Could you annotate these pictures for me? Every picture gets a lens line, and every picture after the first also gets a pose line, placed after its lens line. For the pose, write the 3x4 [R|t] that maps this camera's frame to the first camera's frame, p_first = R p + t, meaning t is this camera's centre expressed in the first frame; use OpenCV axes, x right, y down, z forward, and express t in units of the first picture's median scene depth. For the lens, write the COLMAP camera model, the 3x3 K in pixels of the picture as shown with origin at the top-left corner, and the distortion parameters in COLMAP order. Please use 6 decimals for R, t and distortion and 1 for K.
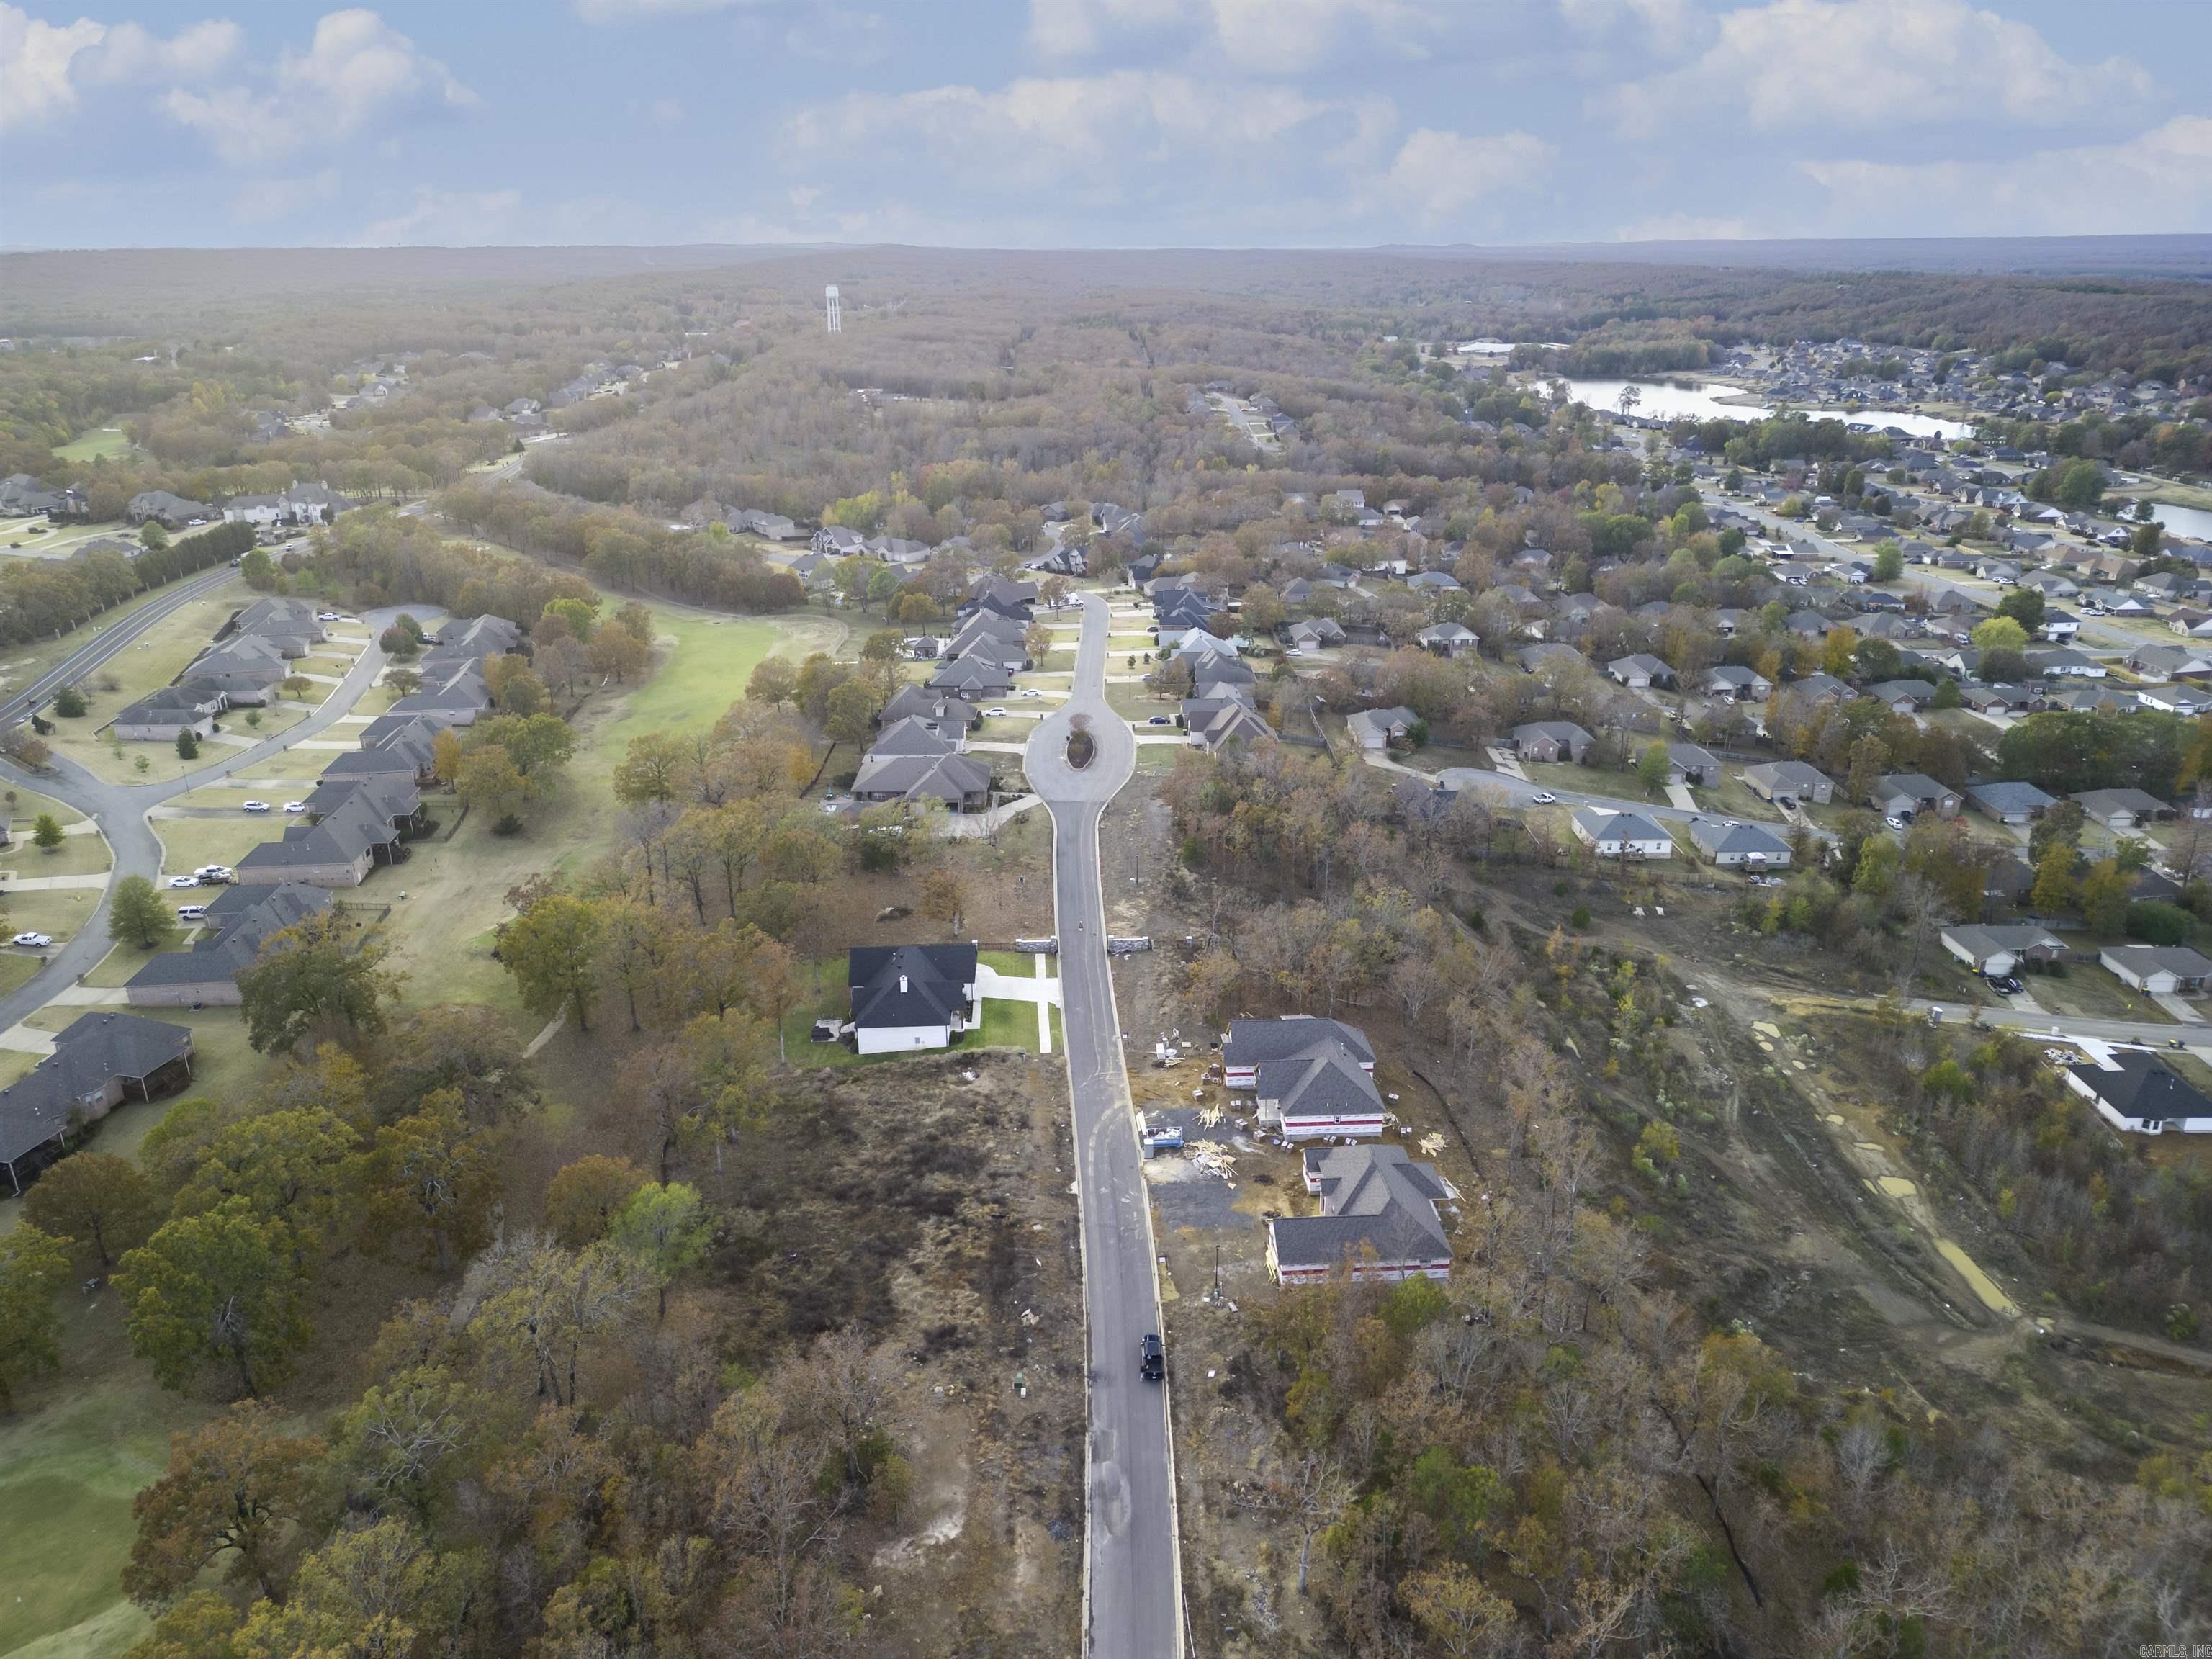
lens RADIAL K [[1550.3, 0, 1106.0], [0, 1550.3, 829.5], [0, 0, 1]] dist [0.067889, -0.066923]
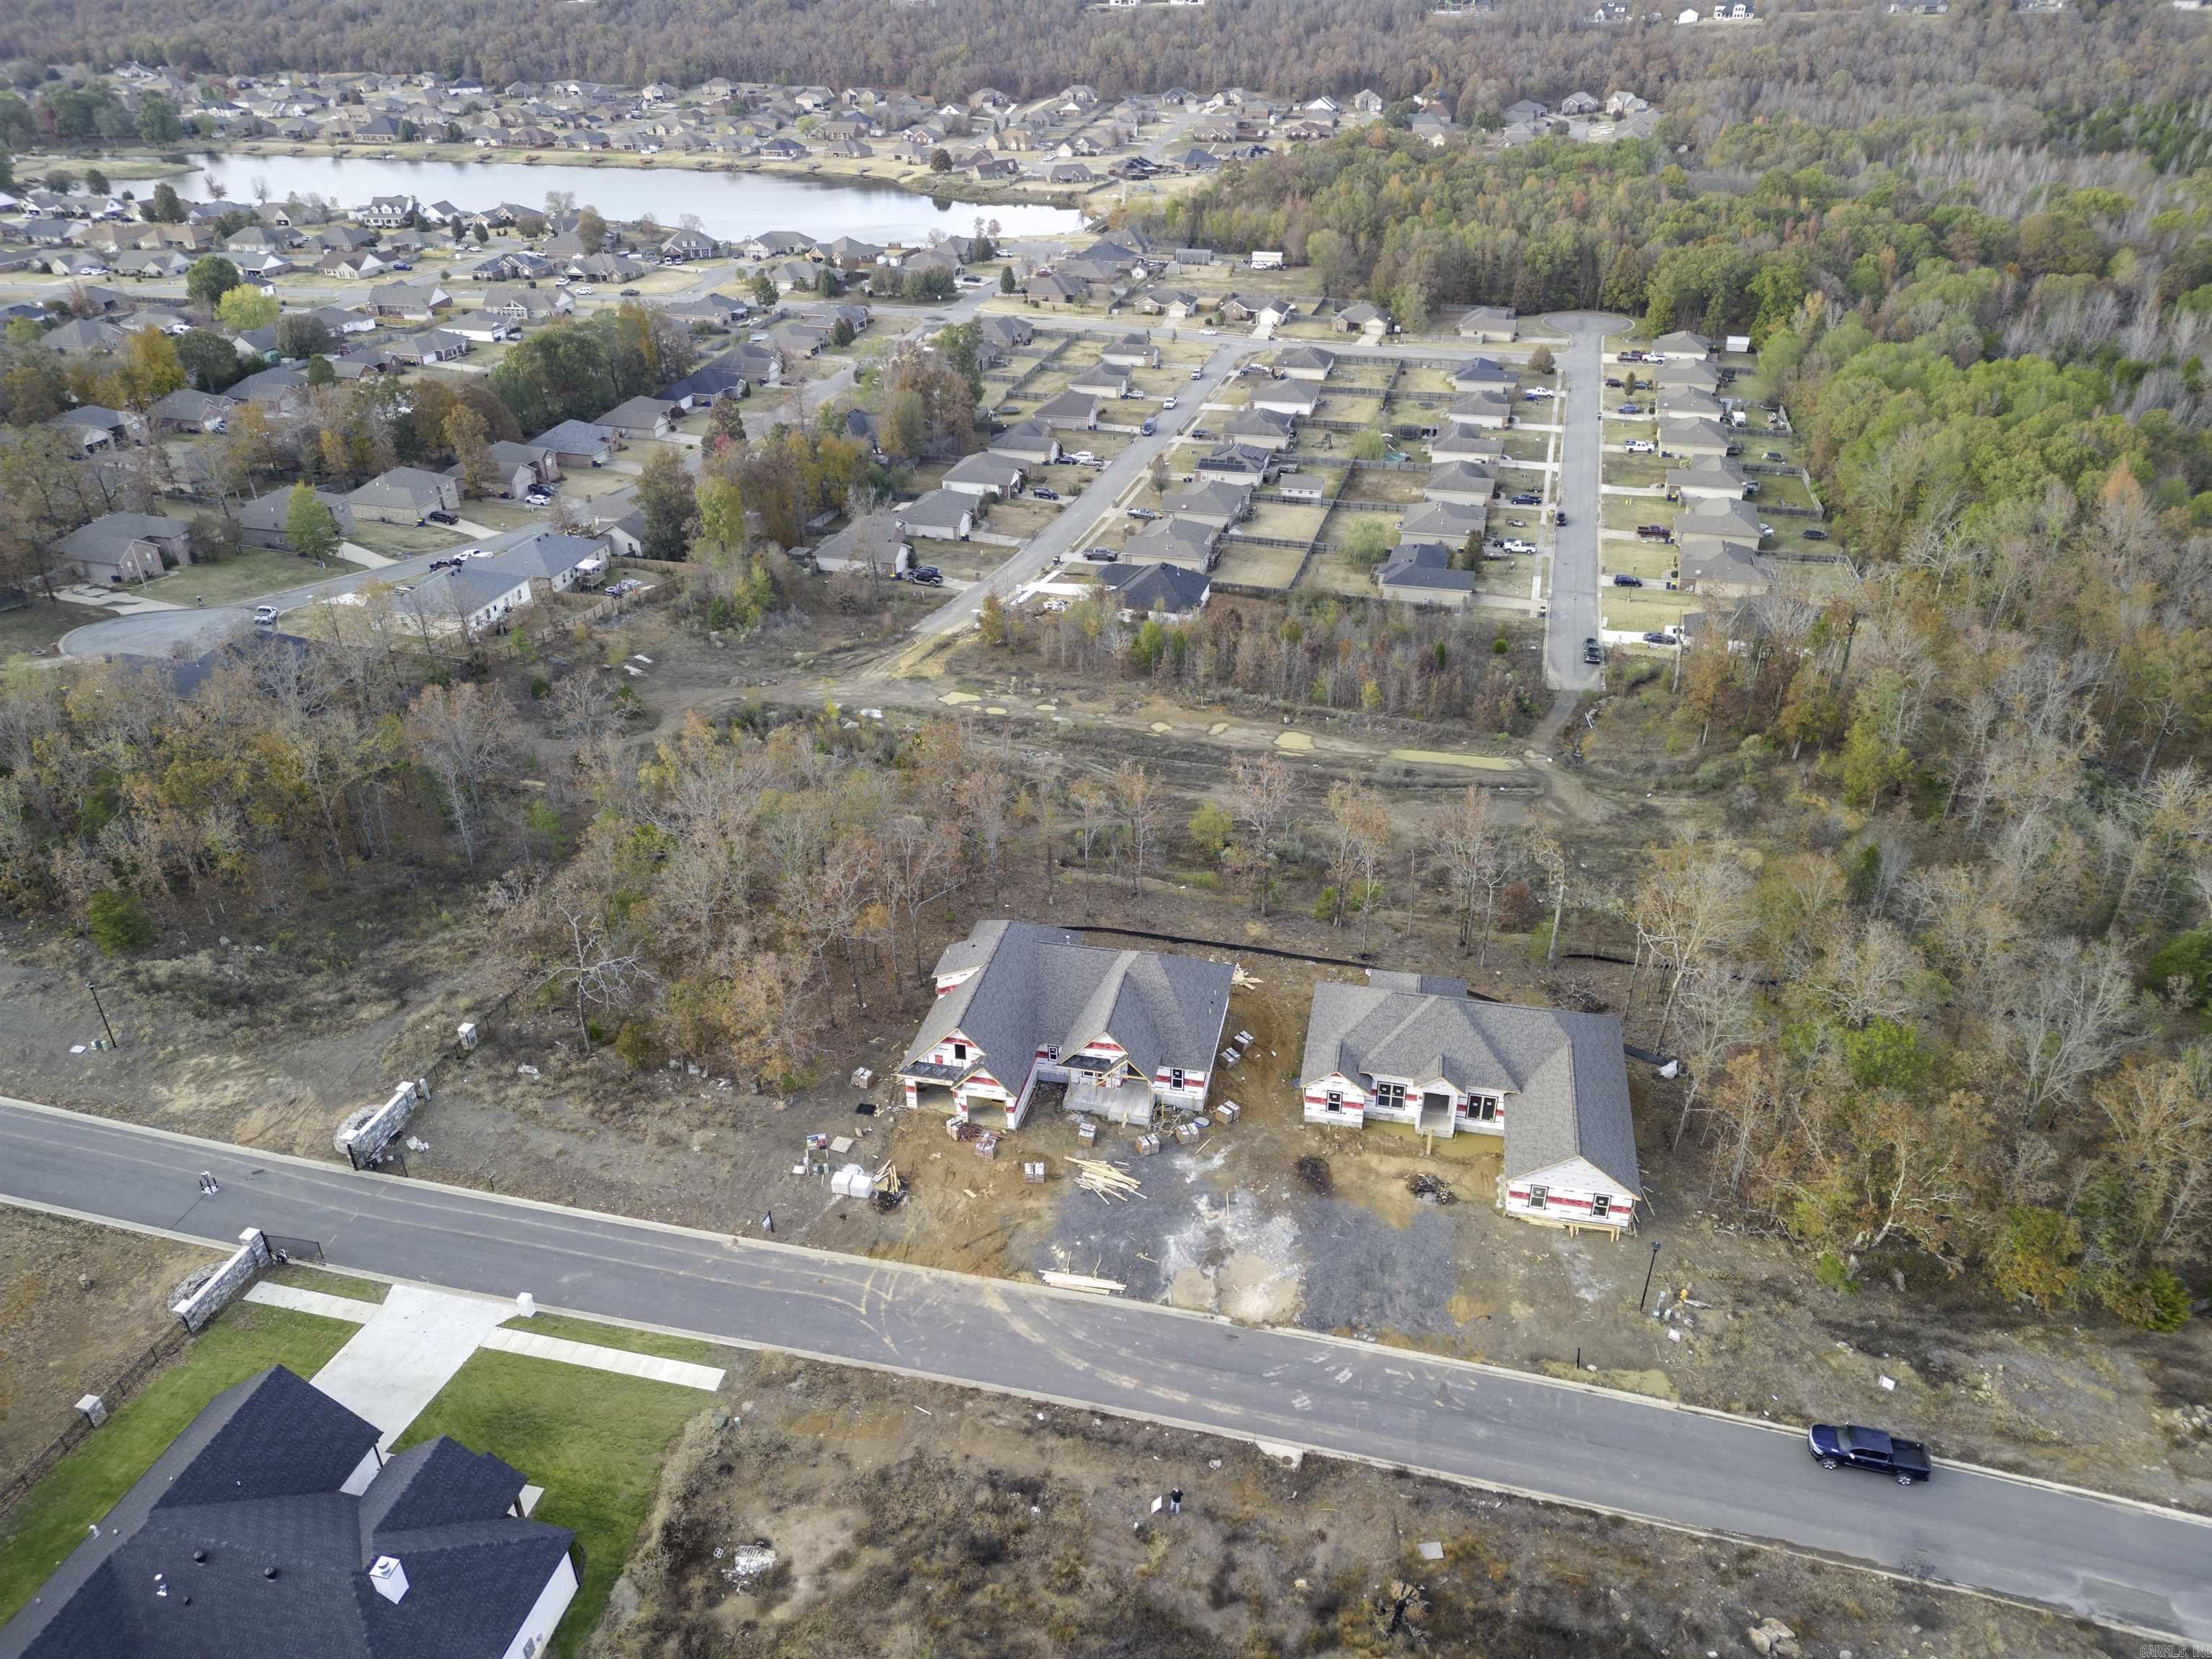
lens RADIAL K [[1550.3, 0, 1106.0], [0, 1550.3, 829.5], [0, 0, 1]] dist [0.067889, -0.066923]
pose [[0.281703, -0.480448, 0.830550, -0.201303], [0.349622, 0.857494, 0.377450, -0.071660], [-0.893537, 0.184050, 0.409533, 0.506149]]
